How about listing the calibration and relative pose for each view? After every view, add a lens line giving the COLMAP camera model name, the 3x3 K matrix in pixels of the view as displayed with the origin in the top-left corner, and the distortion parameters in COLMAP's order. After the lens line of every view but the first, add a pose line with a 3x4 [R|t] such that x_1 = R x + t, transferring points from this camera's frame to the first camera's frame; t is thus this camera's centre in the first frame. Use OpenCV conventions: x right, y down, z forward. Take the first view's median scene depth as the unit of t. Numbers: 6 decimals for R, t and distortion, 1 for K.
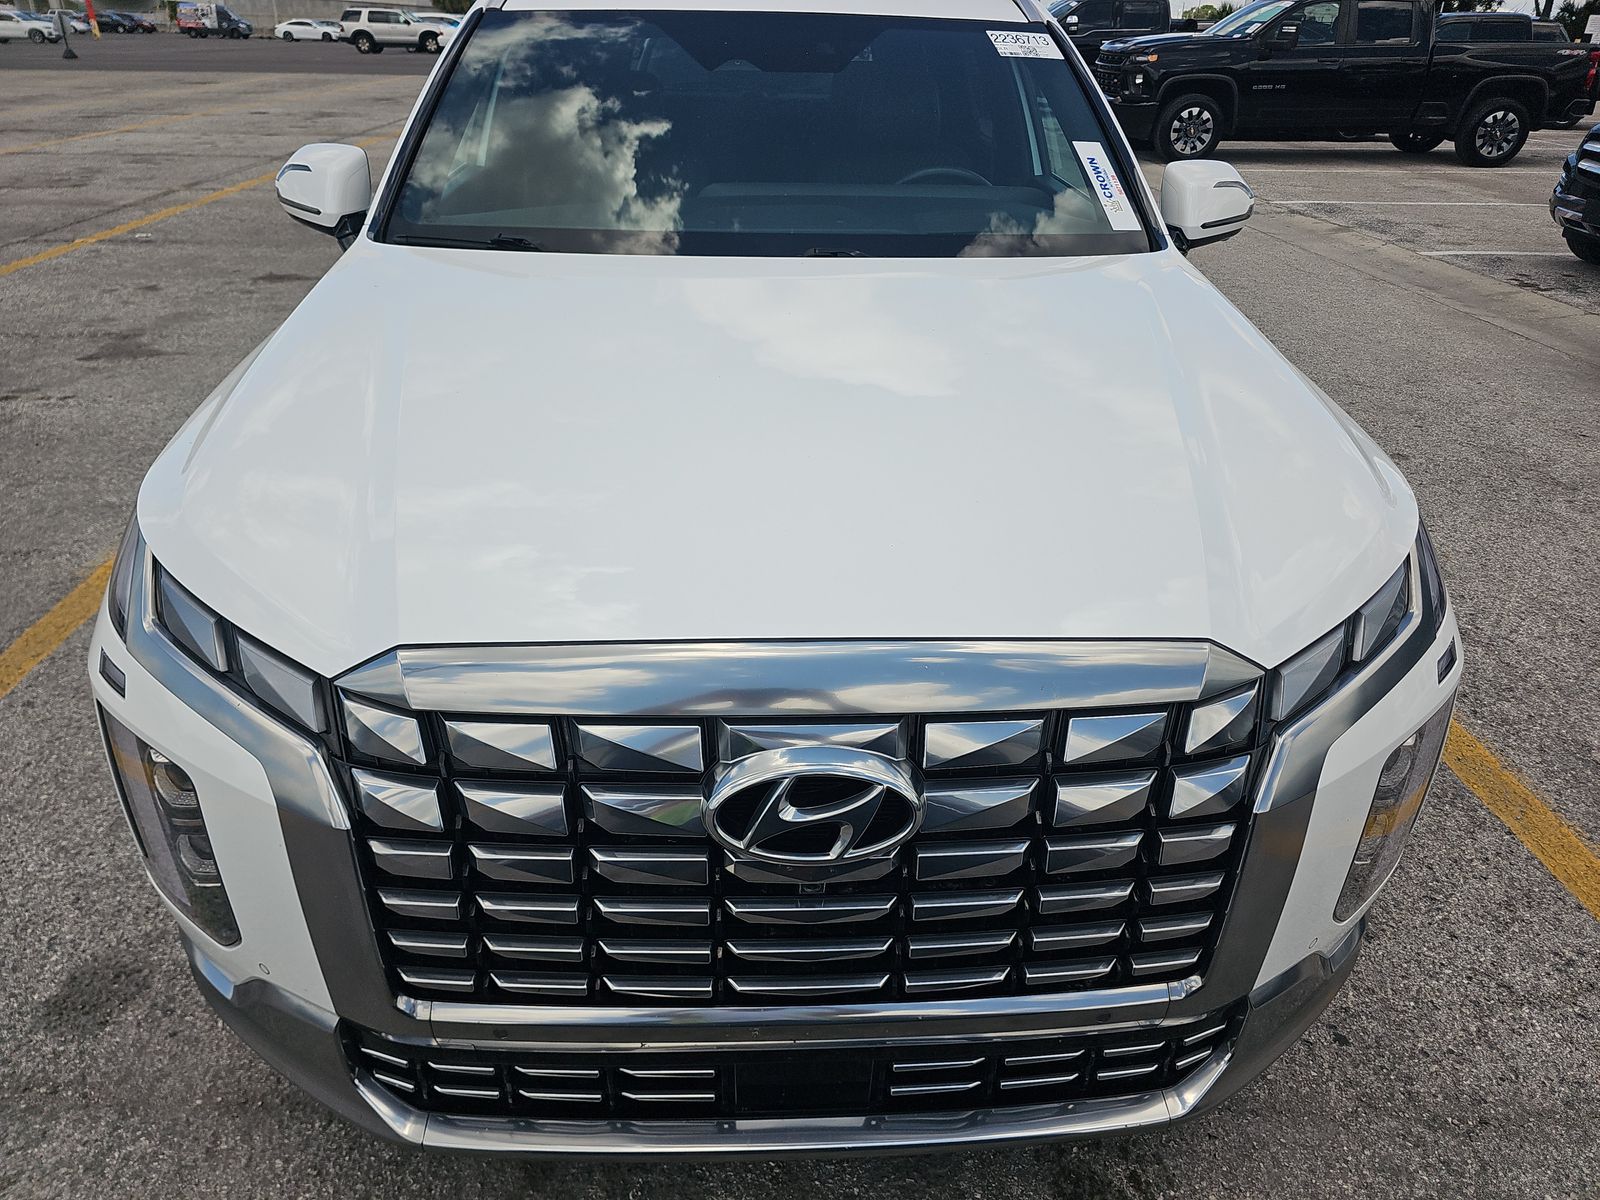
lens RADIAL K [[1109.1, 0, 802.3], [0, 1109.1, 603.3], [0, 0, 1]] dist [0.035084, -0.005741]
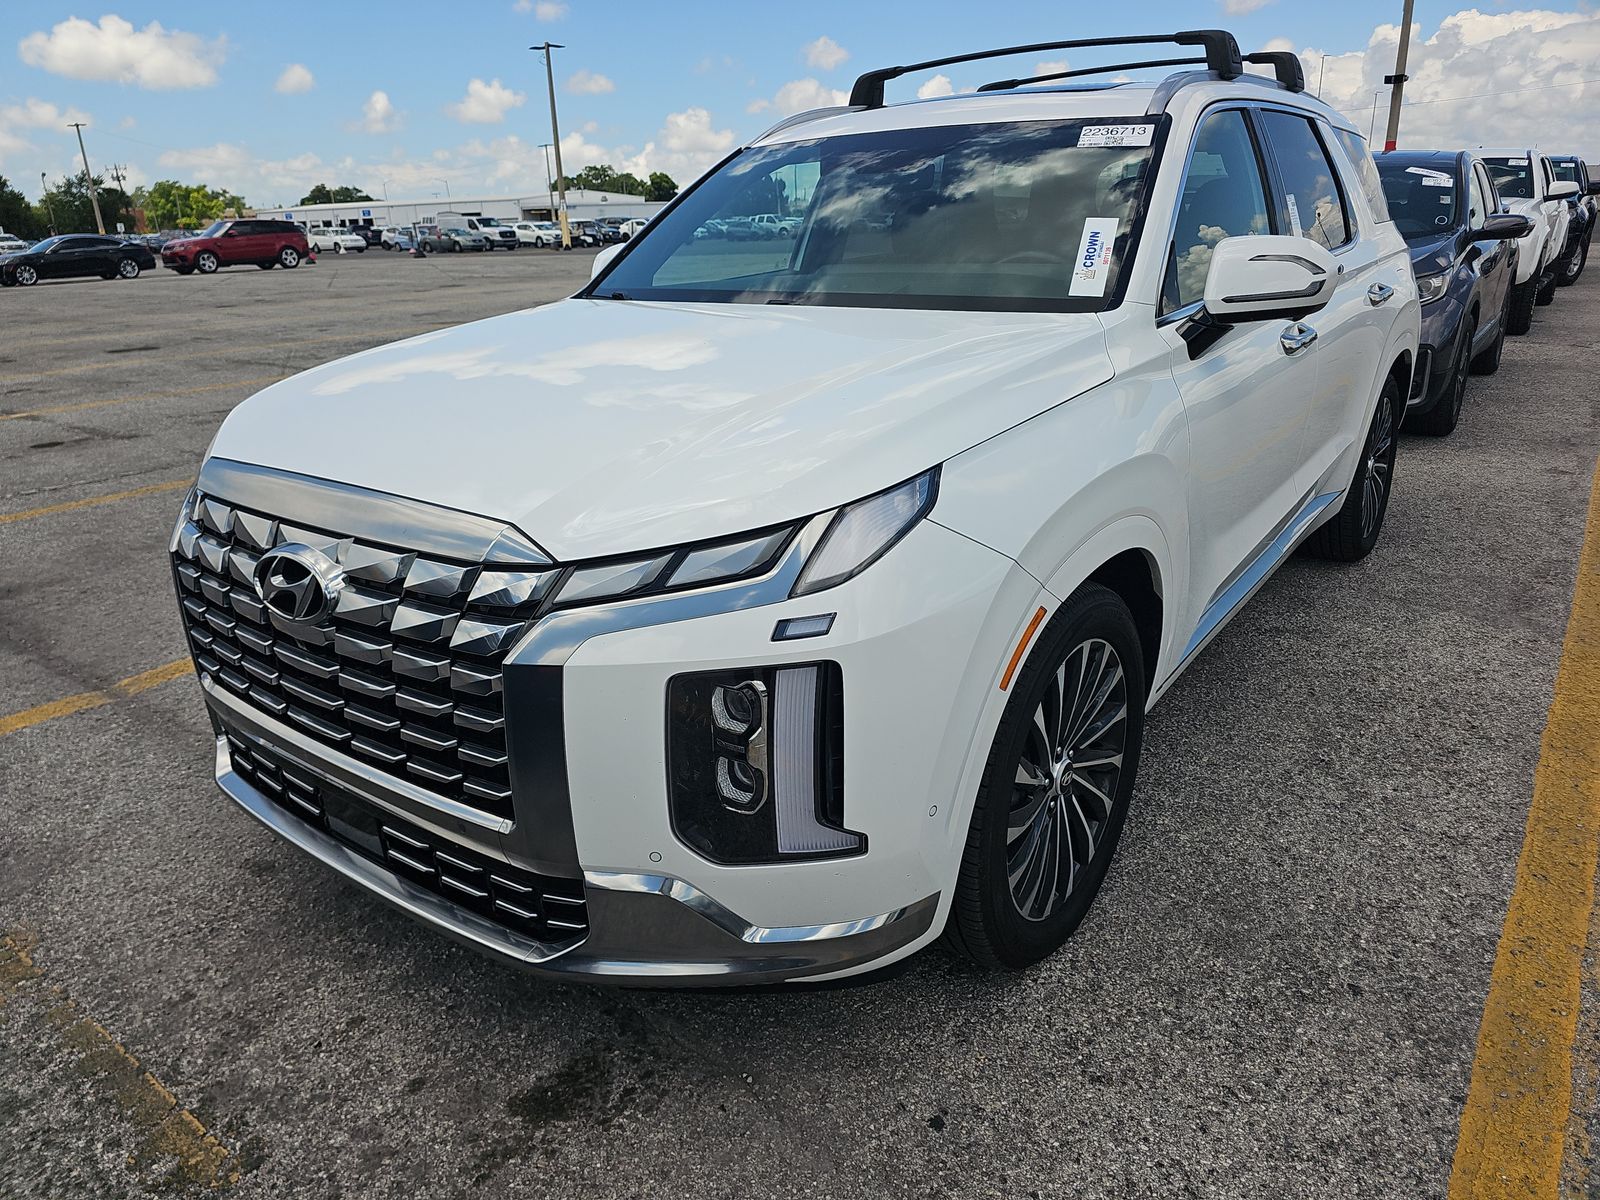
lens RADIAL K [[1109.1, 0, 805.9], [0, 1109.1, 594.7], [0, 0, 1]] dist [0.035084, -0.005741]
pose [[0.751857, 0.175693, -0.635487, 1.025085], [-0.269632, 0.961494, -0.053184, 0.061763], [0.601672, 0.211334, 0.770278, 0.170168]]
